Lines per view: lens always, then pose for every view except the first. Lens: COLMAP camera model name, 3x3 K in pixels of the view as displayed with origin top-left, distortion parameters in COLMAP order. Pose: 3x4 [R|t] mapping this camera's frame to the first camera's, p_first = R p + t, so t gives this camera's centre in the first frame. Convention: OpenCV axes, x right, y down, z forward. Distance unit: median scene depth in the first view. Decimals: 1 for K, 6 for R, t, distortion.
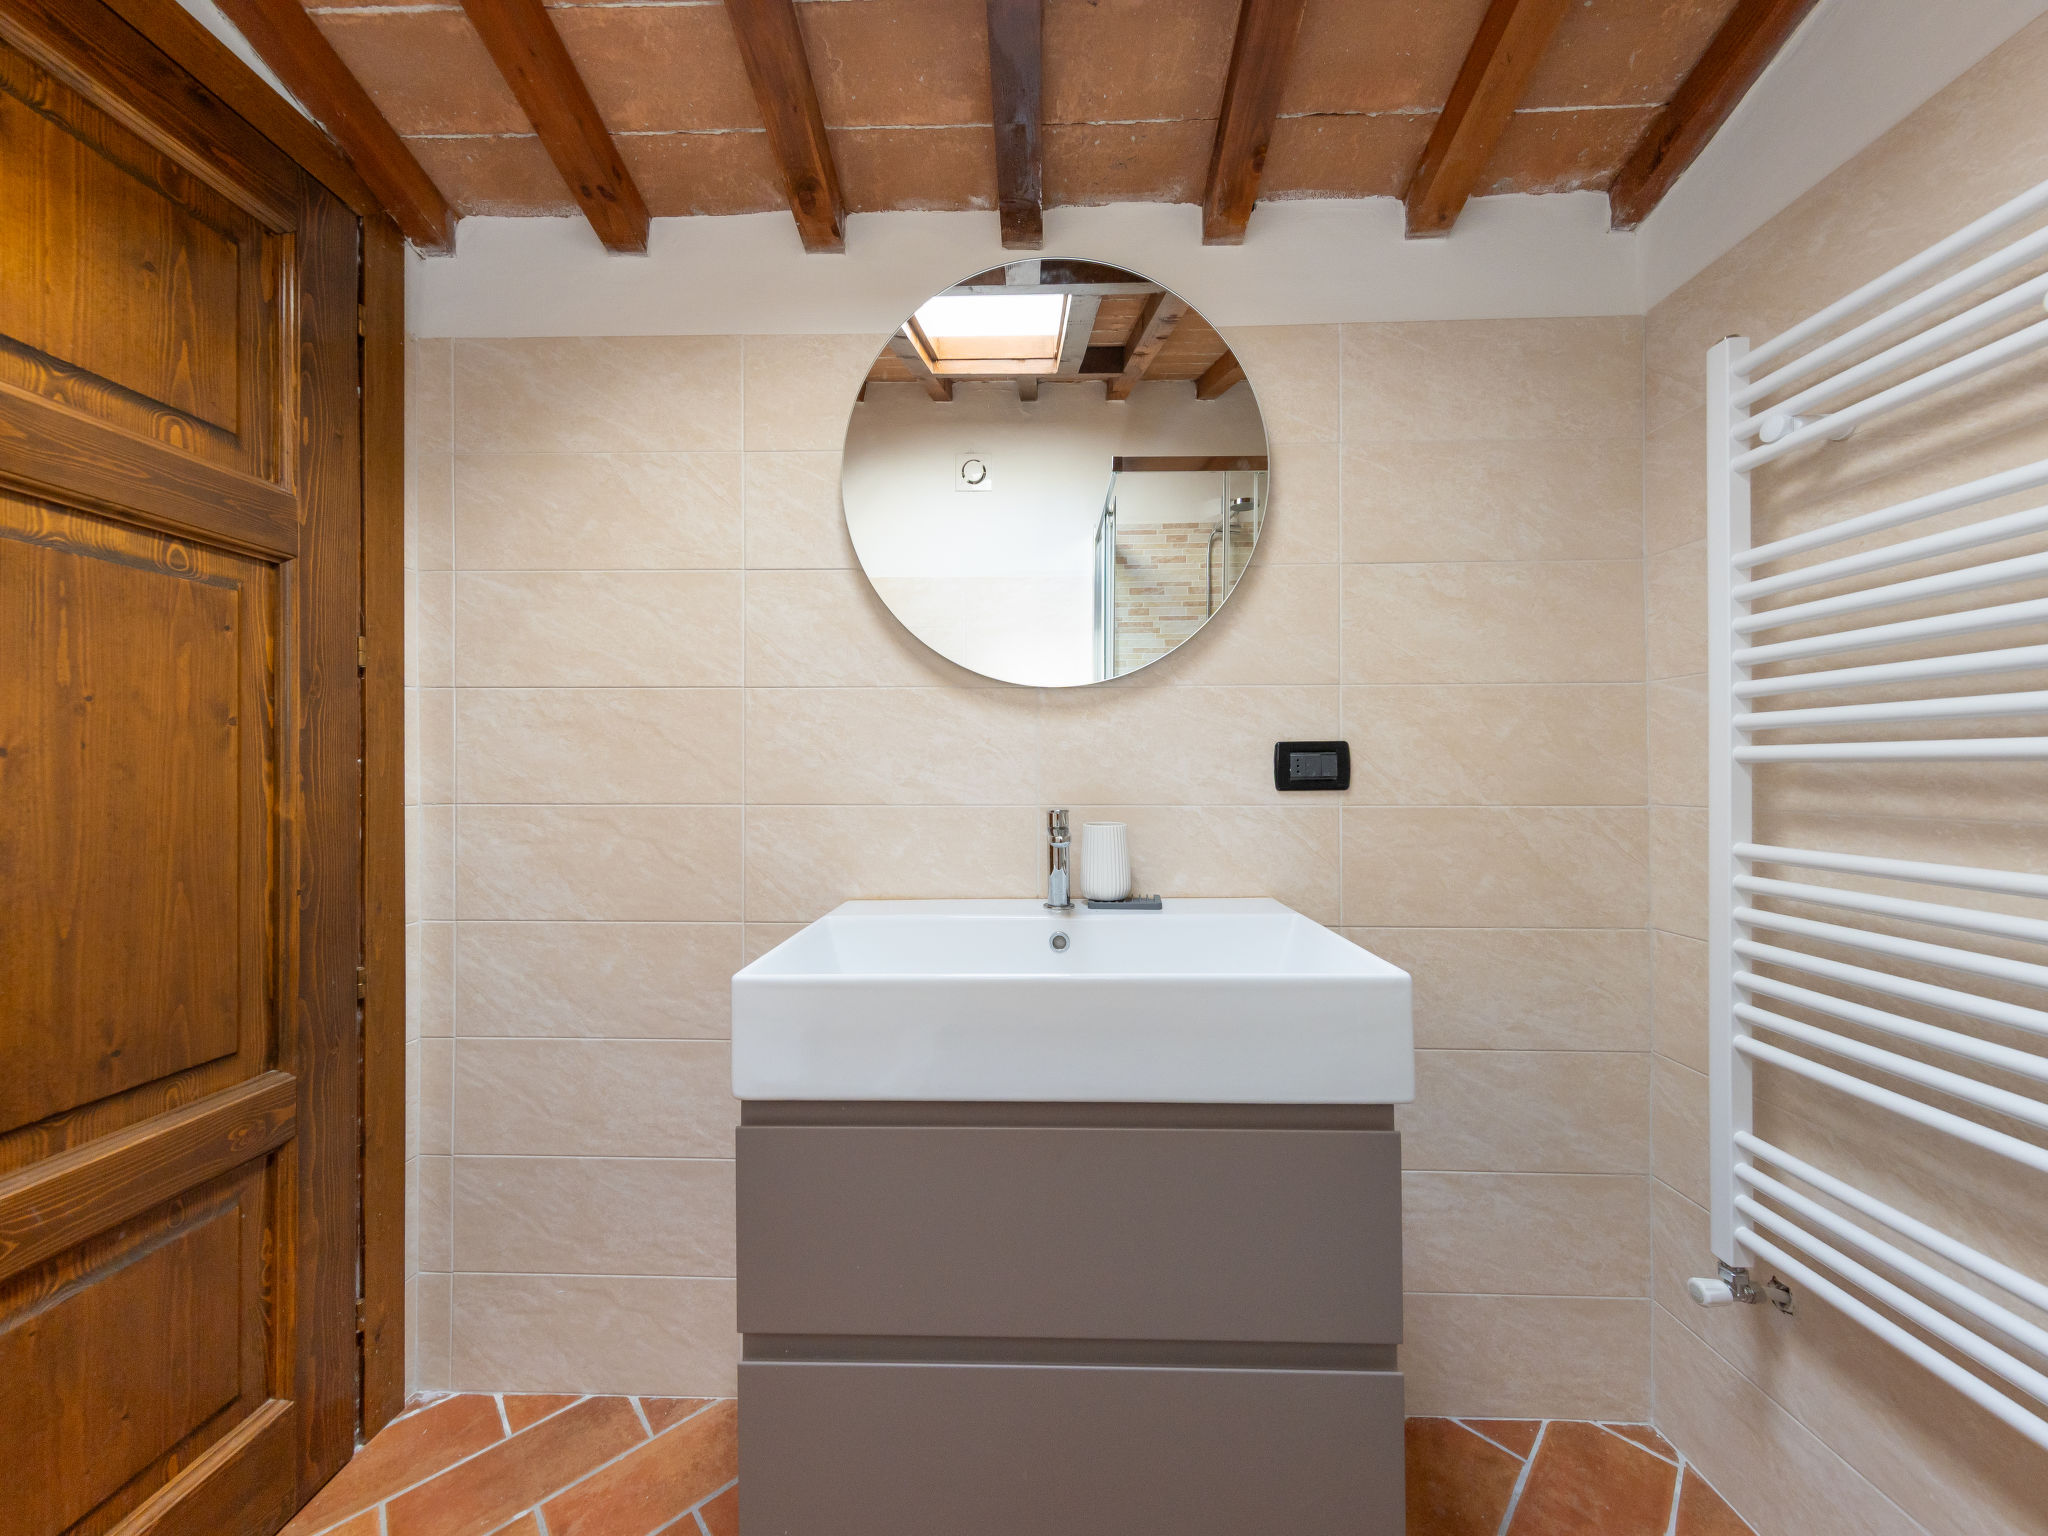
lens RADIAL K [[738.2, 0, 1059.4], [0, 738.2, 773.0], [0, 0, 1]] dist [0.003692, 0.000271]
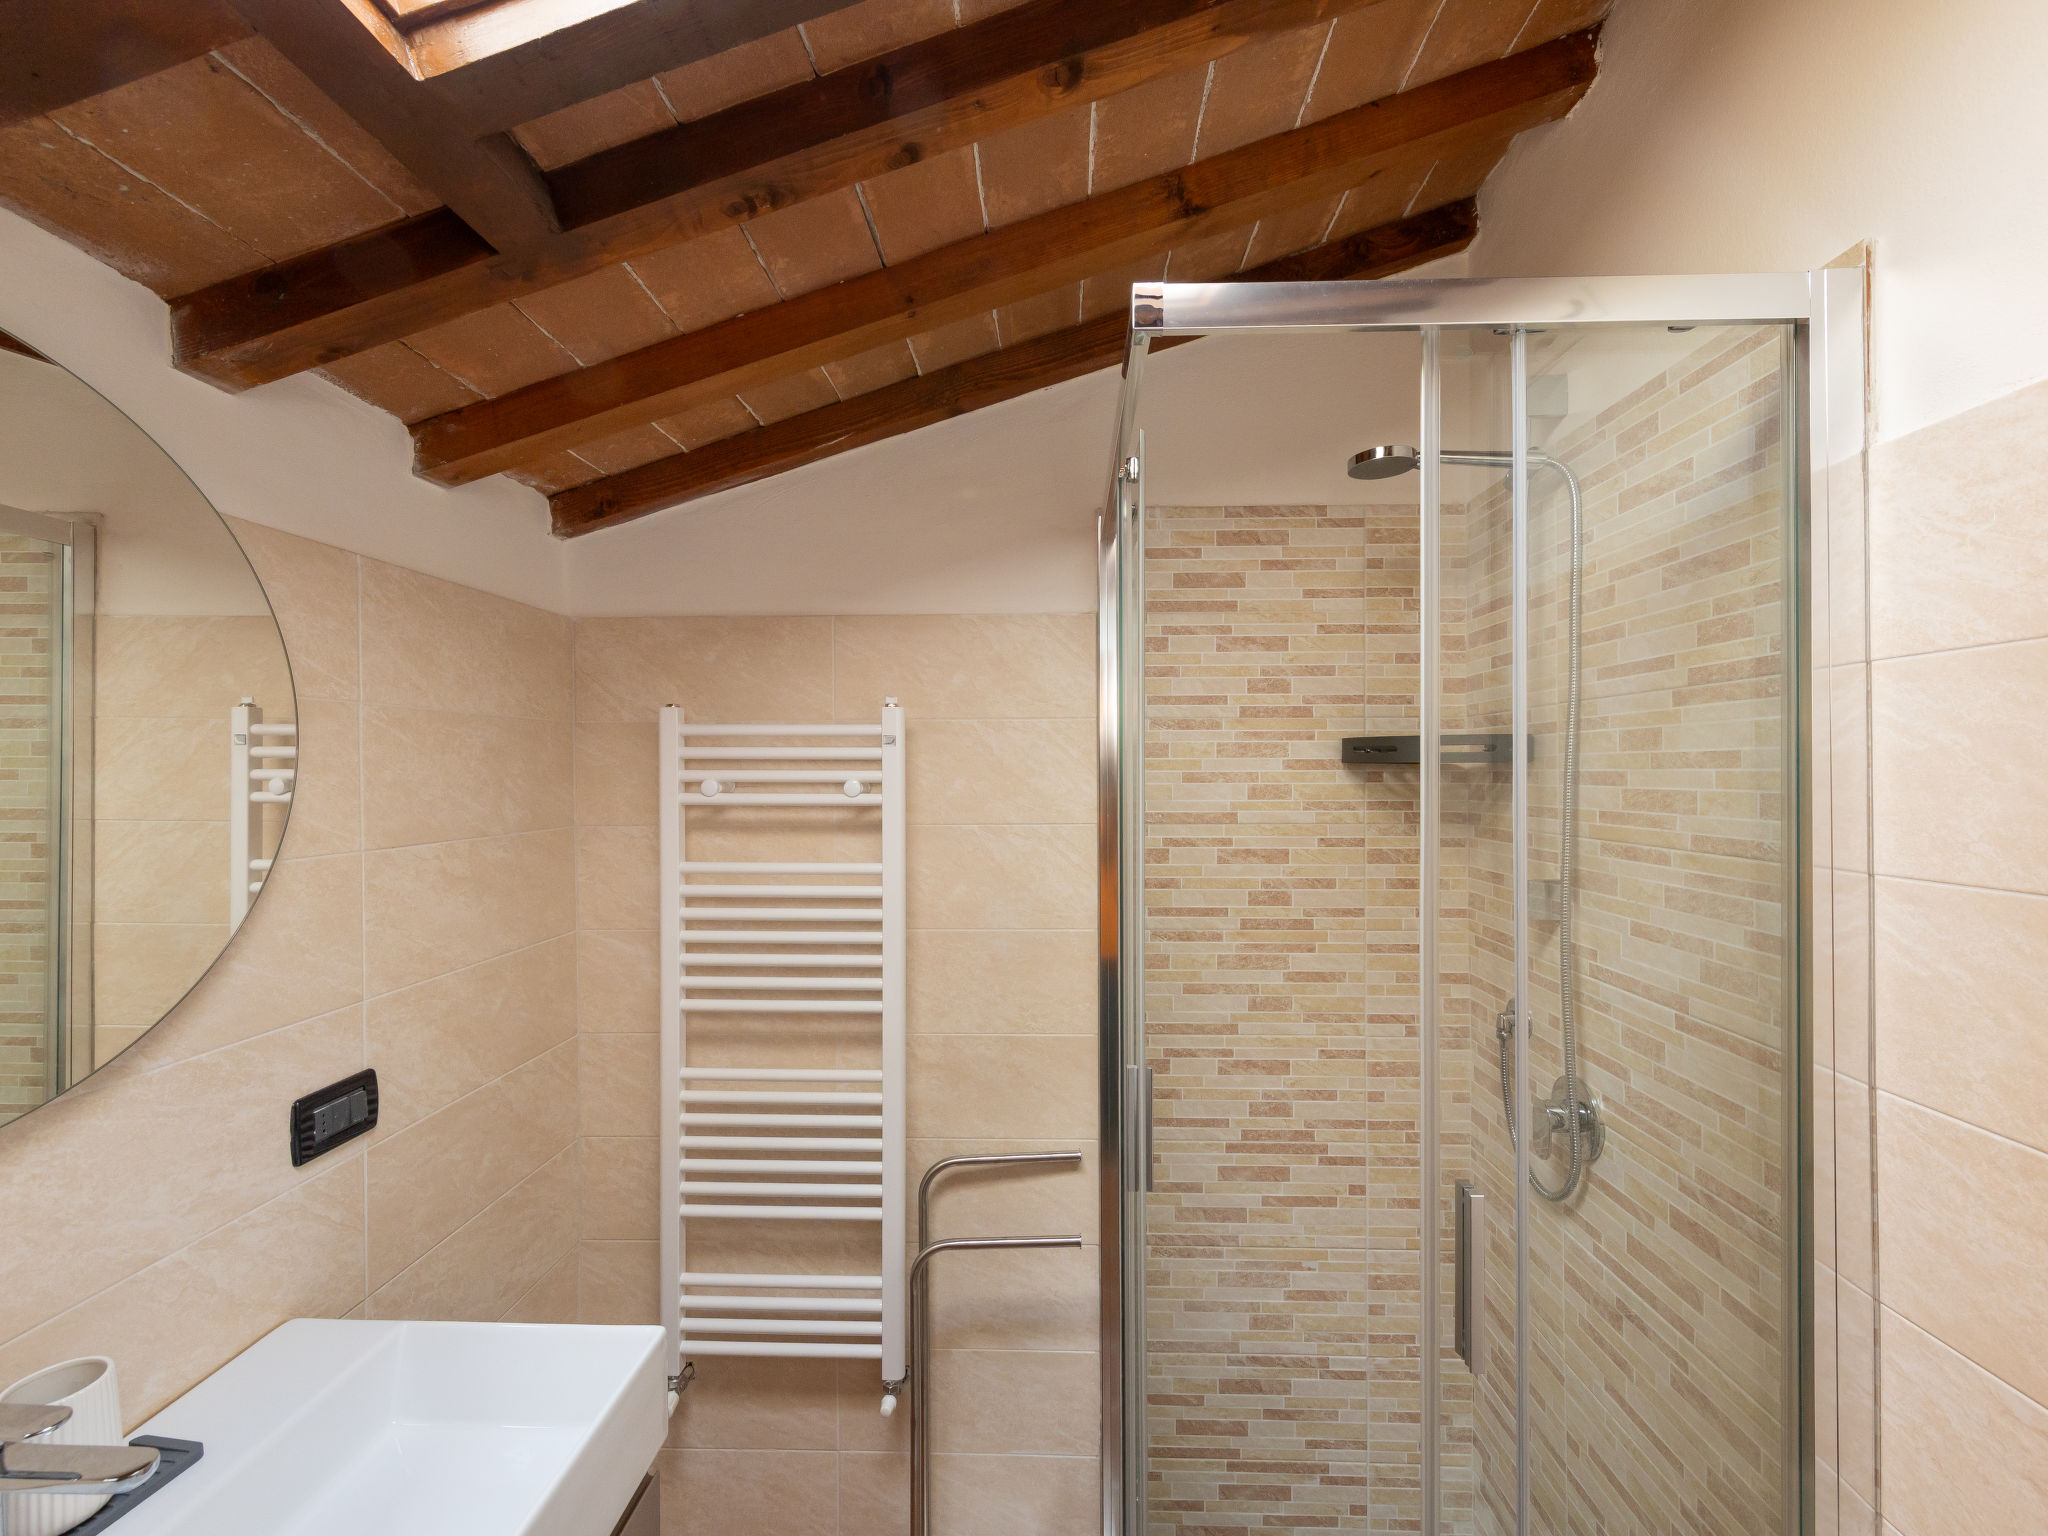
lens RADIAL K [[888.8, 0, 971.8], [0, 888.8, 745.7], [0, 0, 1]] dist [0.007435, -0.002625]
pose [[0.052907, -0.005627, 0.998584, -0.580047], [0.003276, 0.999980, 0.005461, -0.416595], [-0.998594, 0.002982, 0.052924, 0.290285]]
